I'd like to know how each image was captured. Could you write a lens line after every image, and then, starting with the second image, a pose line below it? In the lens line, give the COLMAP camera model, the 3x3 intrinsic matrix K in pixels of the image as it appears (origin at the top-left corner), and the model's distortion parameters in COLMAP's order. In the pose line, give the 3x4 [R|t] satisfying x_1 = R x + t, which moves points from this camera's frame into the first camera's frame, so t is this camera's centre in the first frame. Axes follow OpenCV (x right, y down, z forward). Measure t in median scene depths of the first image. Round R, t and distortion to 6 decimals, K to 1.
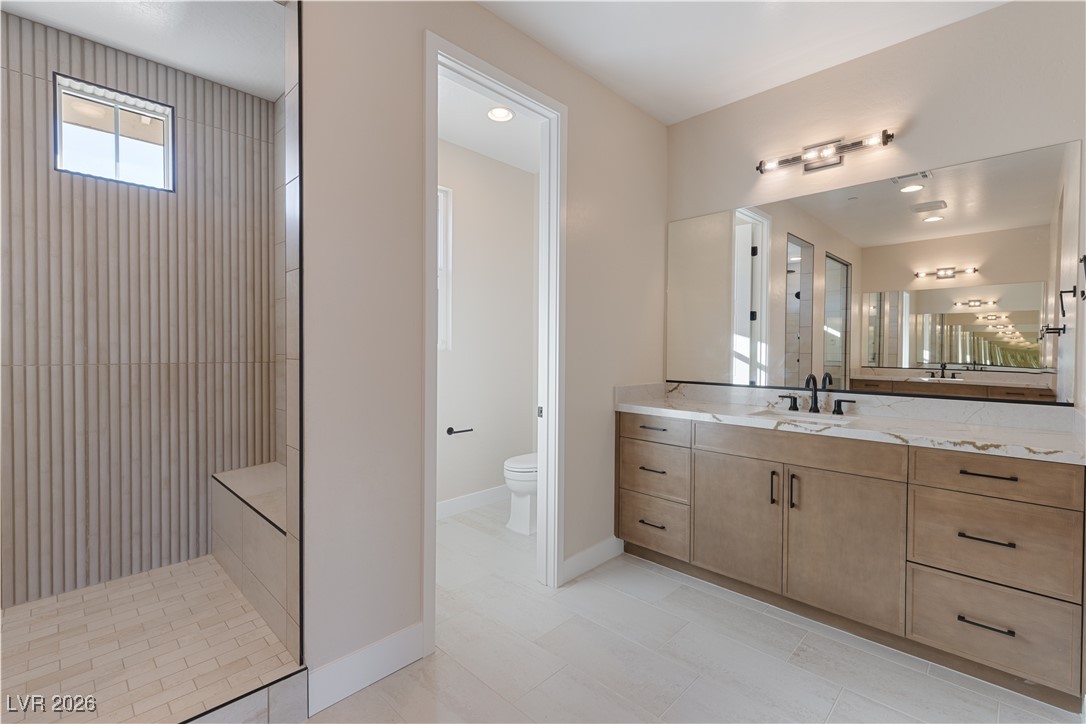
lens RADIAL K [[477.0, 0, 540.5], [0, 477.0, 349.1], [0, 0, 1]] dist [0.002586, 0.000382]
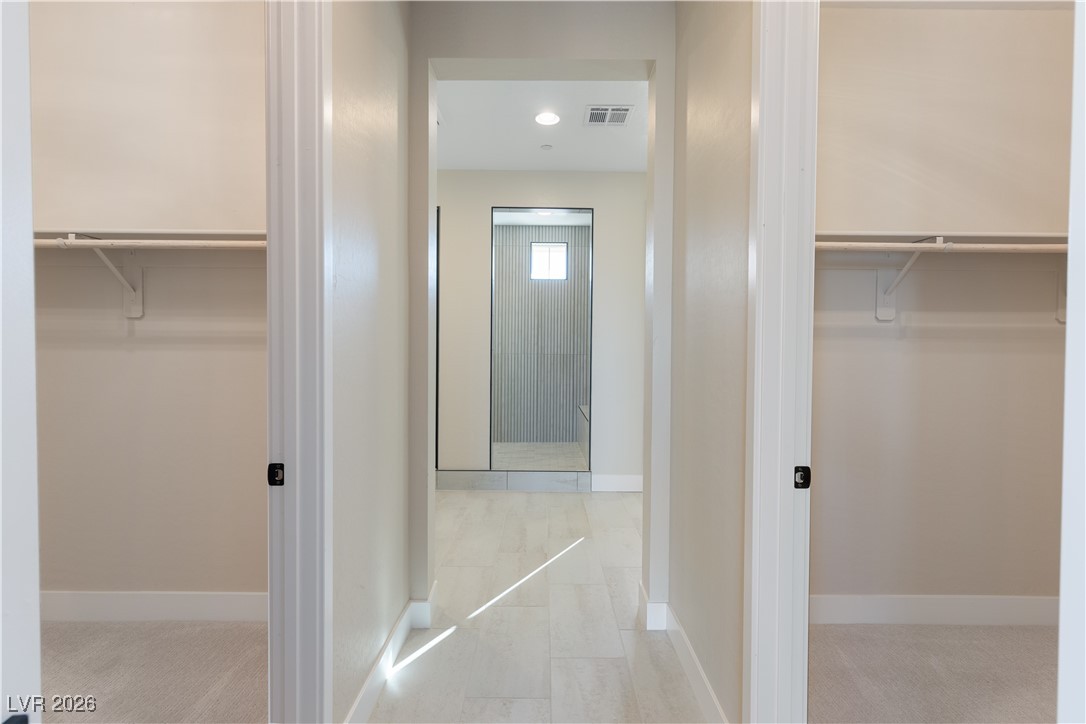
lens RADIAL K [[477.0, 0, 540.5], [0, 477.0, 349.1], [0, 0, 1]] dist [0.002586, 0.000382]
pose [[0.700020, 0.011928, -0.714024, 0.843549], [-0.016958, 0.999856, 0.000078, 0.005883], [0.713922, 0.012054, 0.700121, -0.739887]]
